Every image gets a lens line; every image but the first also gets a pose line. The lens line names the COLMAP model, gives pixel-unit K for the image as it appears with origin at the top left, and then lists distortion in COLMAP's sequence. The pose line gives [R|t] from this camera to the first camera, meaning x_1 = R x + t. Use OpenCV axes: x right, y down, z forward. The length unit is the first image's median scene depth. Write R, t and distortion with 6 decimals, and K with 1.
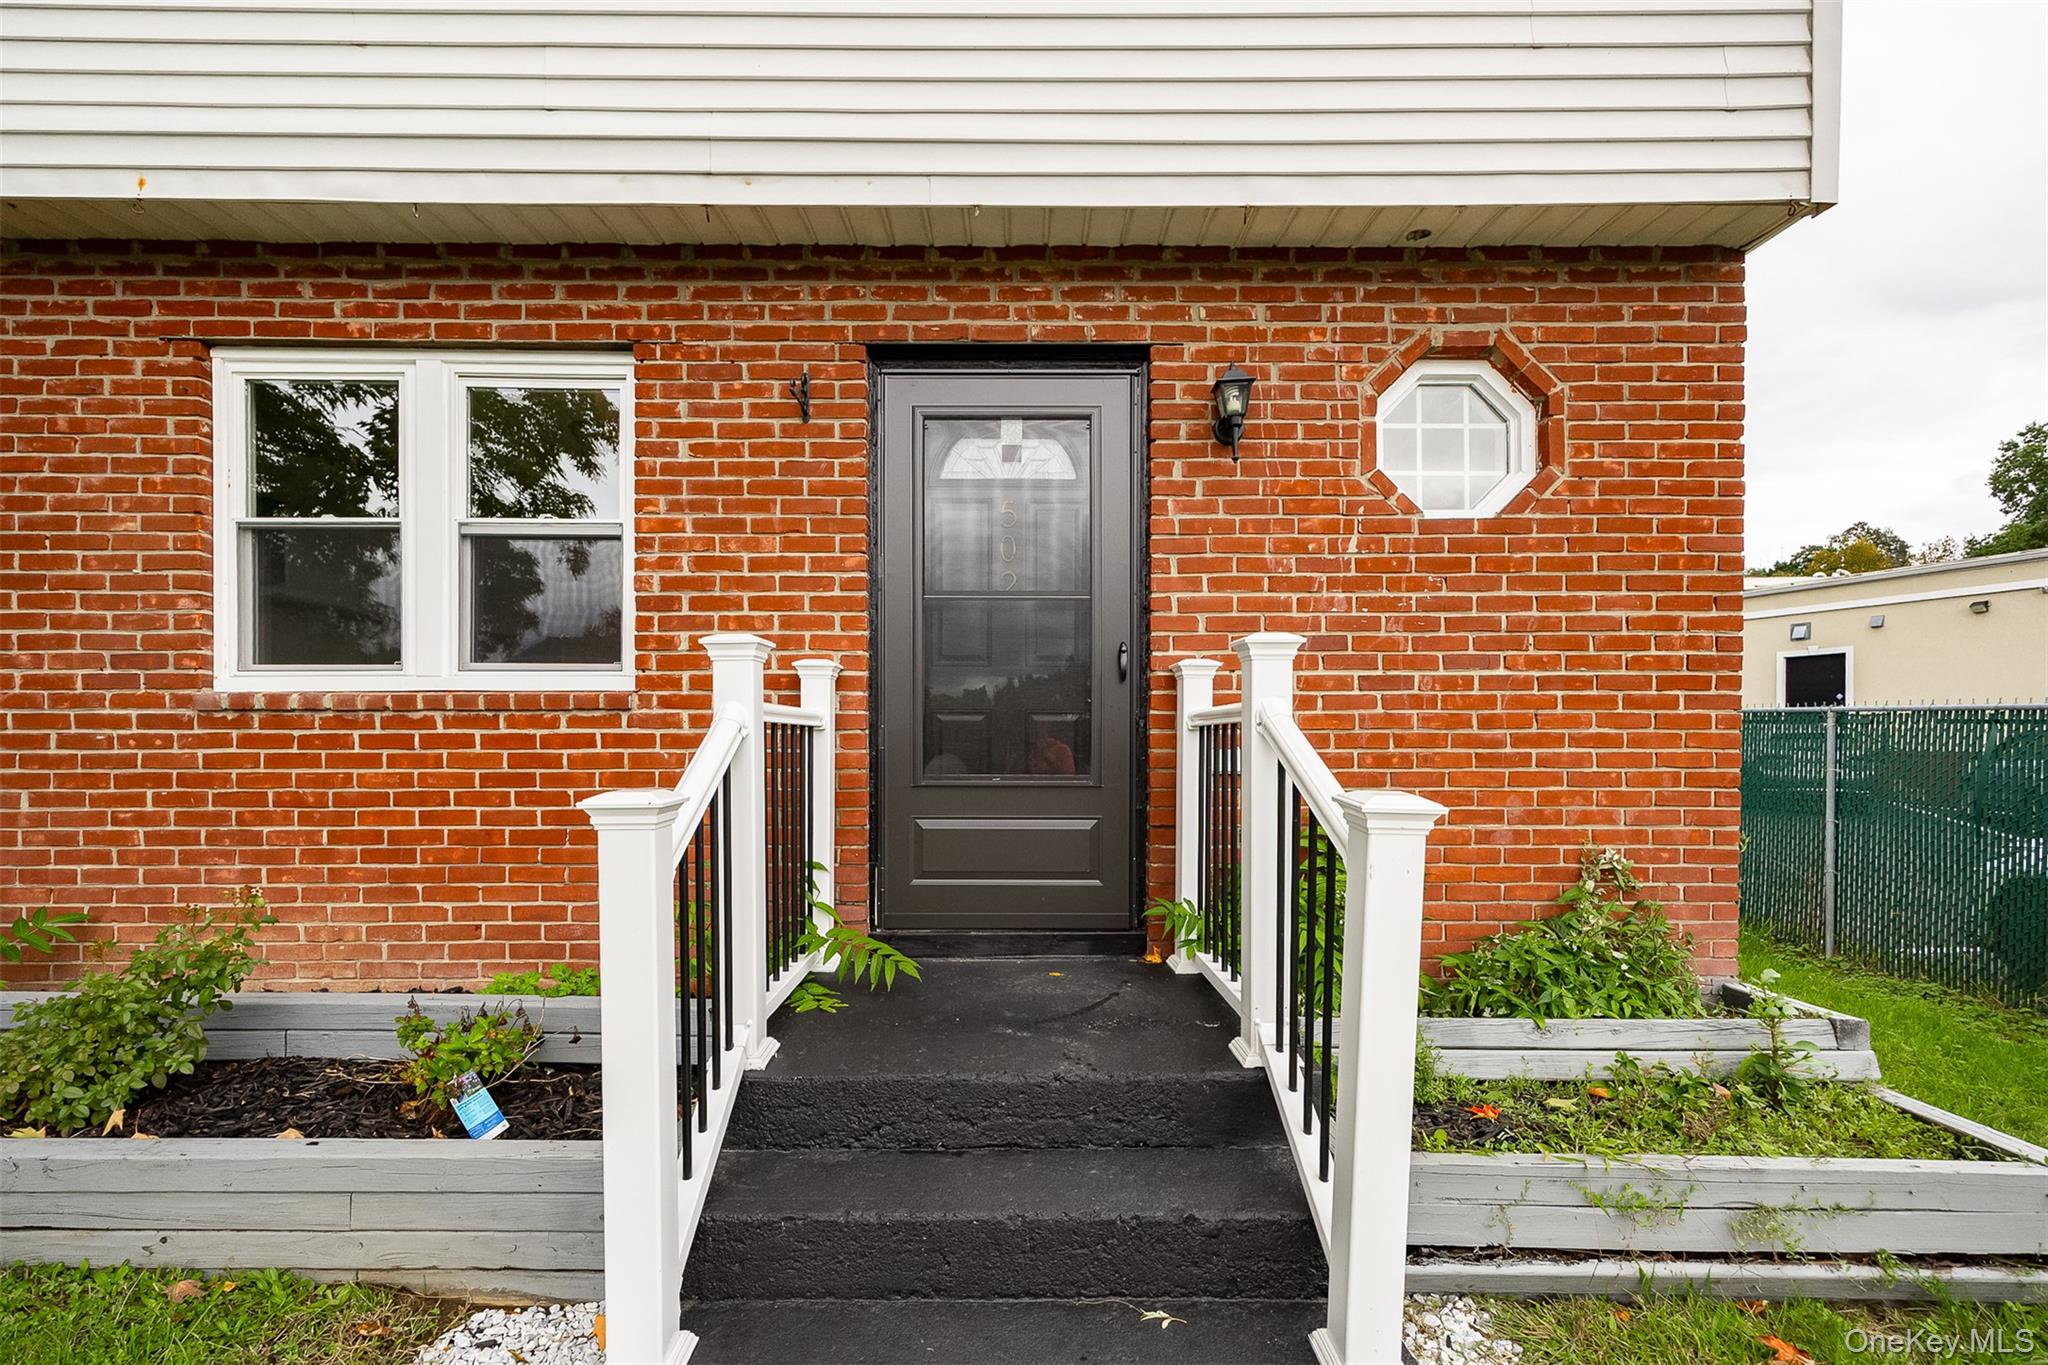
lens RADIAL K [[925.2, 0, 1009.3], [0, 925.2, 756.8], [0, 0, 1]] dist [0.003632, 0.000904]
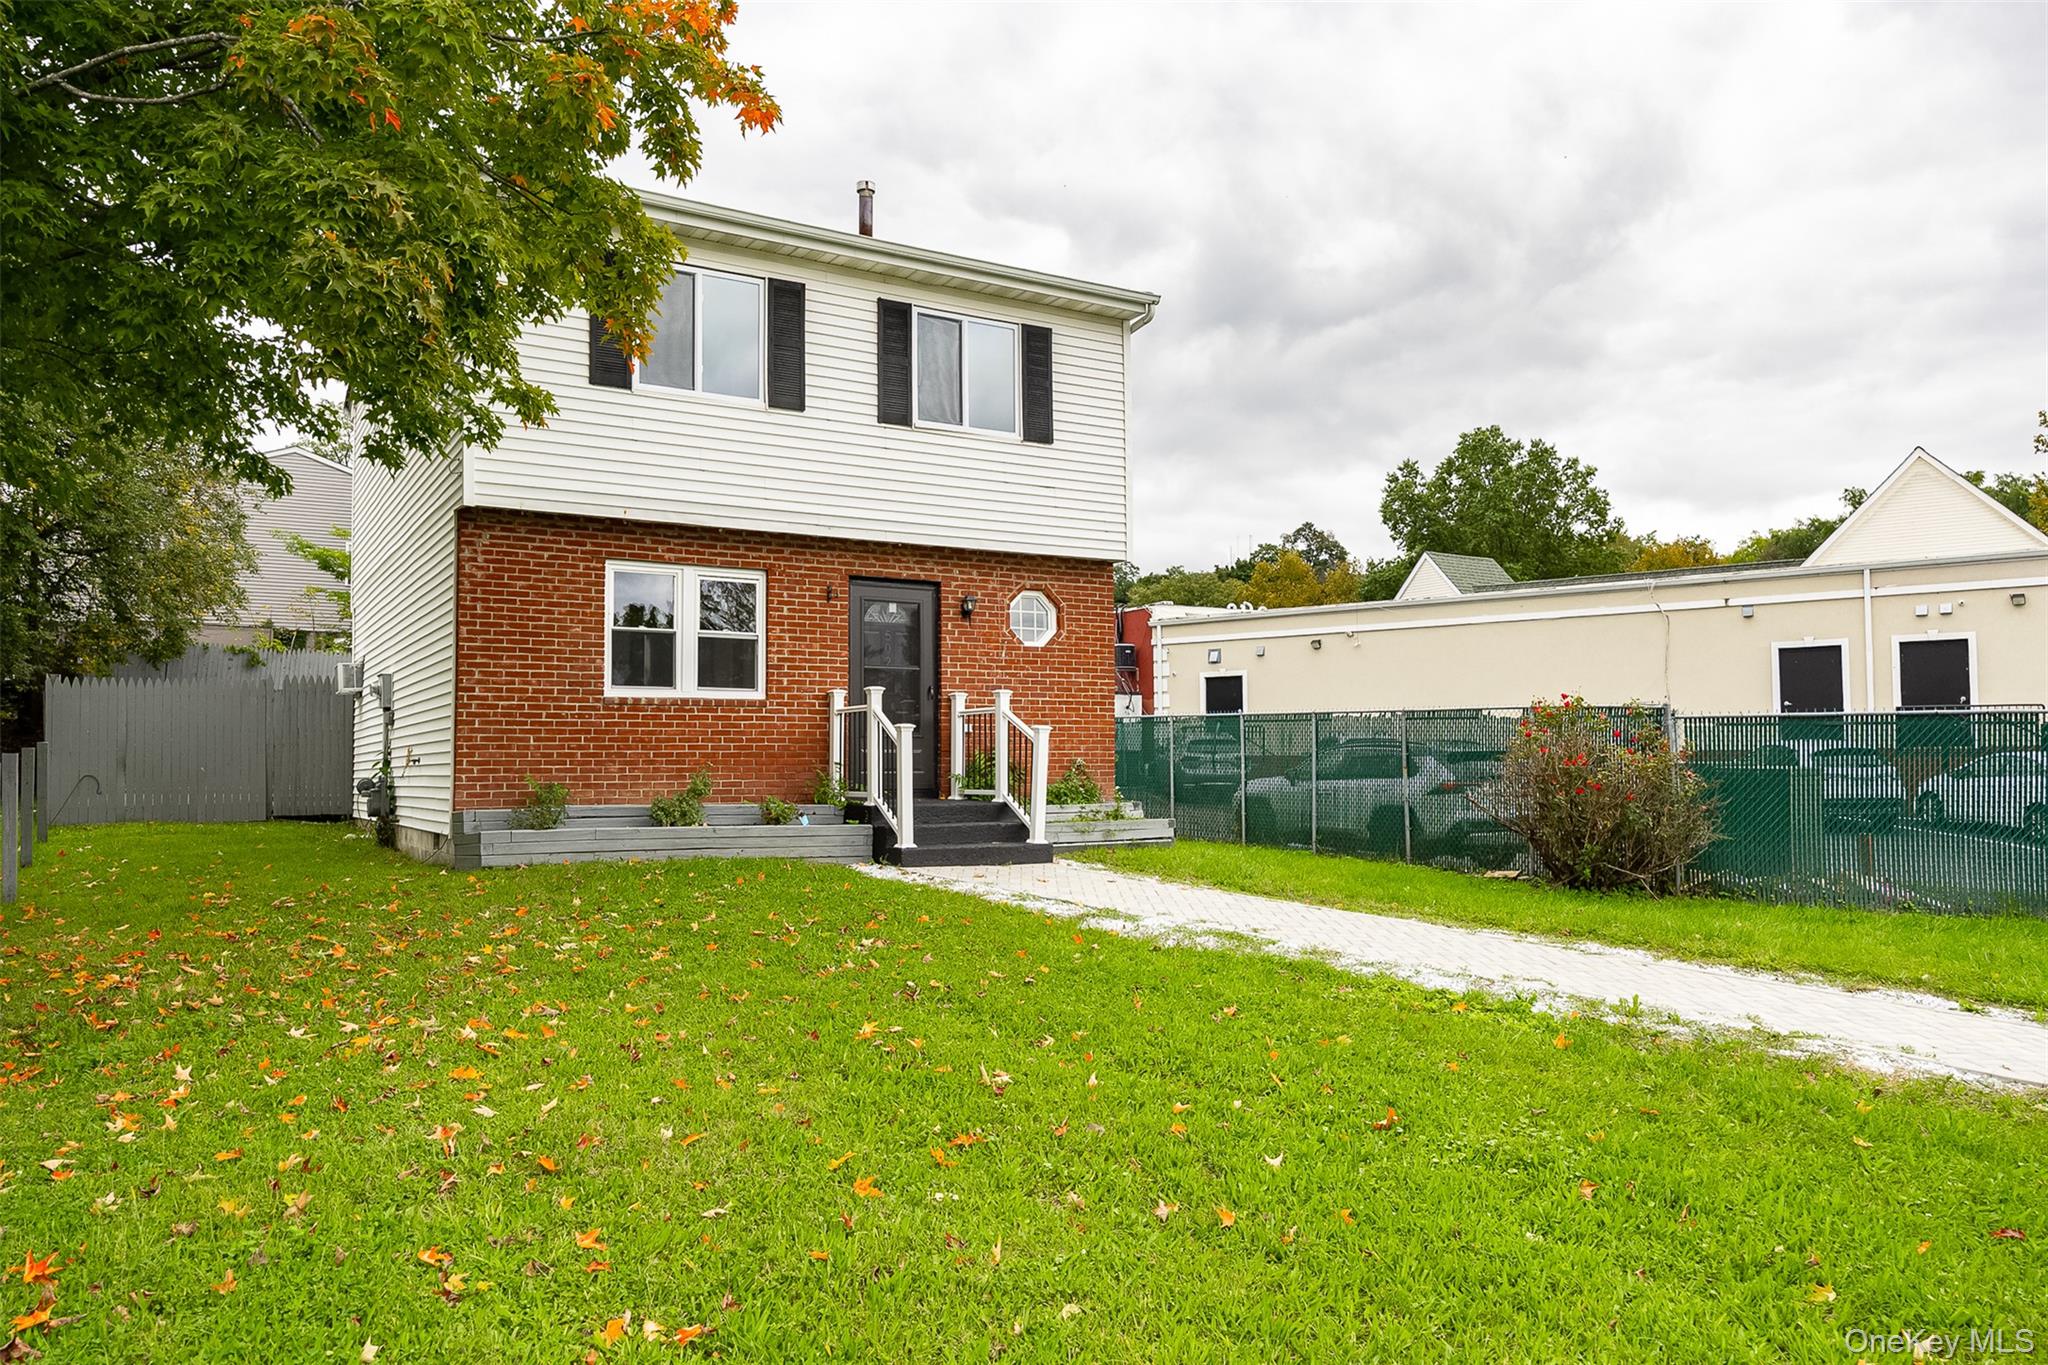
lens RADIAL K [[1390.0, 0, 1024.0], [0, 1390.0, 682.5], [0, 0, 1]] dist [-0.001135, -0.000008]
pose [[0.862365, 0.026236, 0.505606, -1.778805], [0.011872, 0.997334, -0.072002, 0.174440], [-0.506147, 0.068094, 0.859755, -2.779709]]
